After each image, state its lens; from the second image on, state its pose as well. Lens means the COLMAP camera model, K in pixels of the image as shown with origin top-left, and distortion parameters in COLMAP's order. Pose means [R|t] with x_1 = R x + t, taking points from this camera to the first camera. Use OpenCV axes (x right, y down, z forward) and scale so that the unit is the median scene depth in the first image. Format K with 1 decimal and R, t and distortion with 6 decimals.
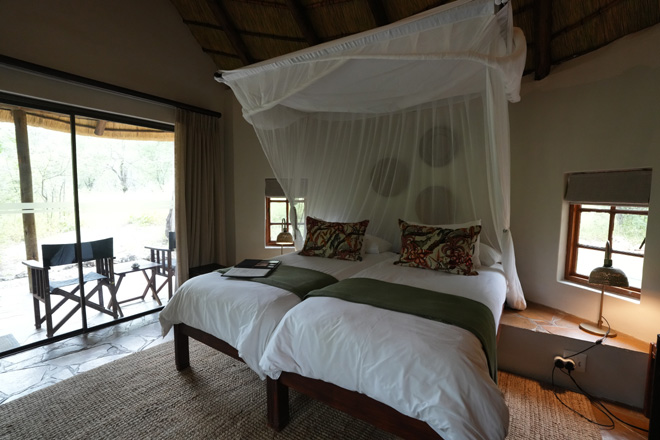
lens RADIAL K [[304.0, 0, 333.3], [0, 304.0, 220.4], [0, 0, 1]] dist [-0.059375, 0.019093]
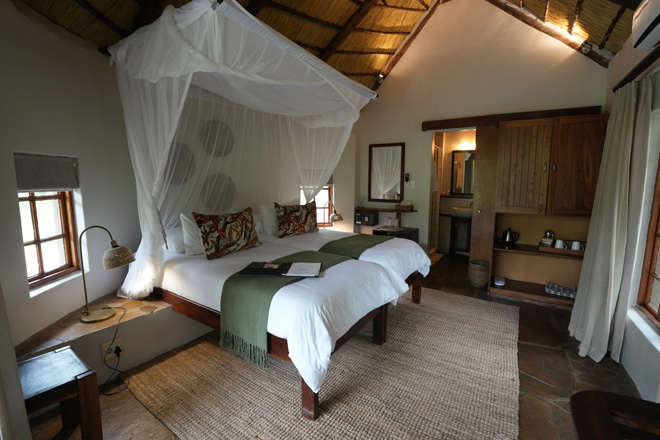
lens RADIAL K [[304.0, 0, 331.6], [0, 304.0, 219.4], [0, 0, 1]] dist [-0.059375, 0.019093]
pose [[-0.018039, -0.135044, 0.990675, -1.124761], [0.078925, 0.987552, 0.136056, -0.095012], [-0.996717, 0.080643, -0.007156, 0.856639]]
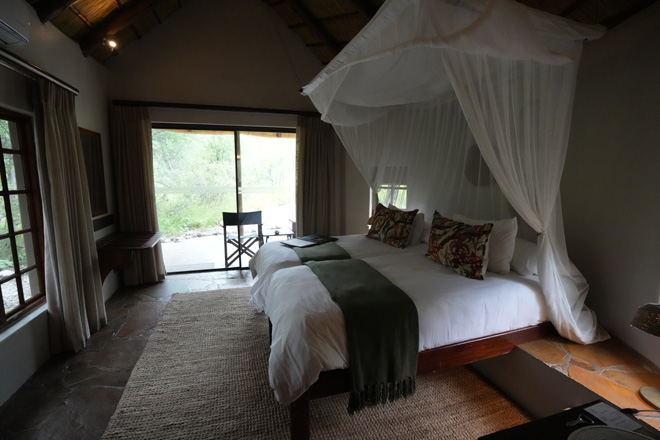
lens RADIAL K [[304.0, 0, 332.8], [0, 304.0, 219.6], [0, 0, 1]] dist [-0.059375, 0.019093]
pose [[0.781240, 0.084576, -0.618475, 0.610055], [-0.051574, 0.996137, 0.071075, -0.029272], [0.622097, -0.023629, 0.782583, 0.049934]]
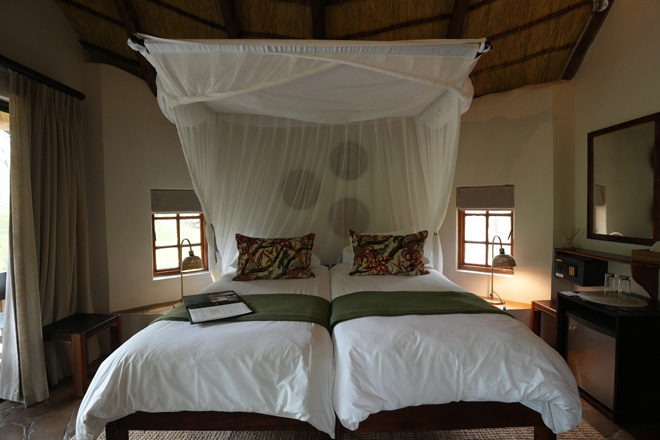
lens RADIAL K [[304.0, 0, 332.7], [0, 304.0, 219.8], [0, 0, 1]] dist [-0.059375, 0.019093]
pose [[0.832280, -0.038955, 0.552985, -0.425378], [0.066596, 0.997330, -0.029975, -0.012406], [-0.550341, 0.061774, 0.832652, 0.204490]]
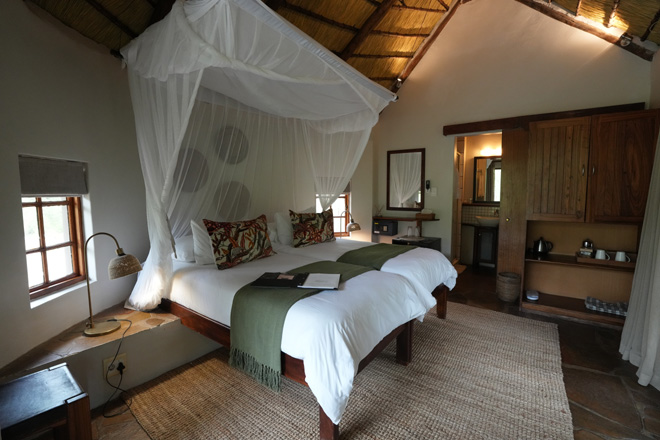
lens RADIAL K [[304.0, 0, 330.1], [0, 304.0, 219.4], [0, 0, 1]] dist [-0.059375, 0.019093]
pose [[0.033269, -0.097508, 0.994679, -1.048998], [0.086247, 0.991797, 0.094341, -0.072546], [-0.995718, 0.082649, 0.041406, 0.873172]]
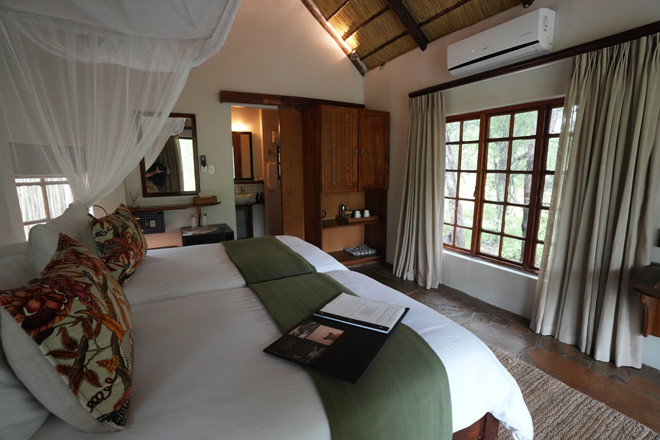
lens RADIAL K [[304.0, 0, 329.3], [0, 304.0, 215.7], [0, 0, 1]] dist [-0.059375, 0.019093]
pose [[-0.887282, -0.073808, 0.455284, -0.437365], [0.040124, 0.971018, 0.235613, -0.118317], [-0.459479, 0.227323, -0.858605, 1.374044]]
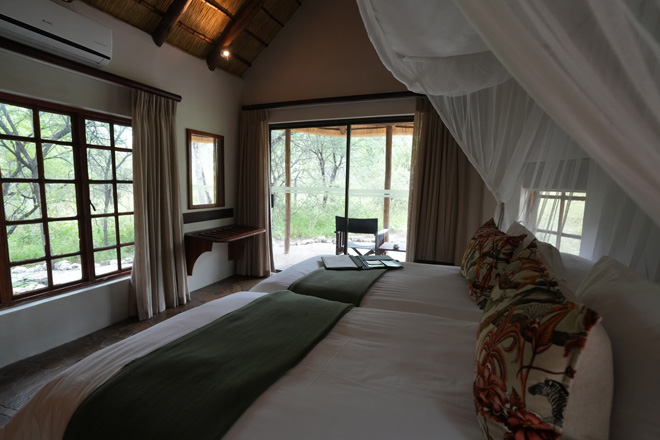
lens RADIAL K [[304.0, 0, 329.3], [0, 304.0, 219.9], [0, 0, 1]] dist [-0.059375, 0.019093]
pose [[0.192048, 0.110478, -0.975147, 0.591111], [-0.104042, 0.990336, 0.091708, -0.040824], [0.975855, 0.083844, 0.201686, 0.722184]]
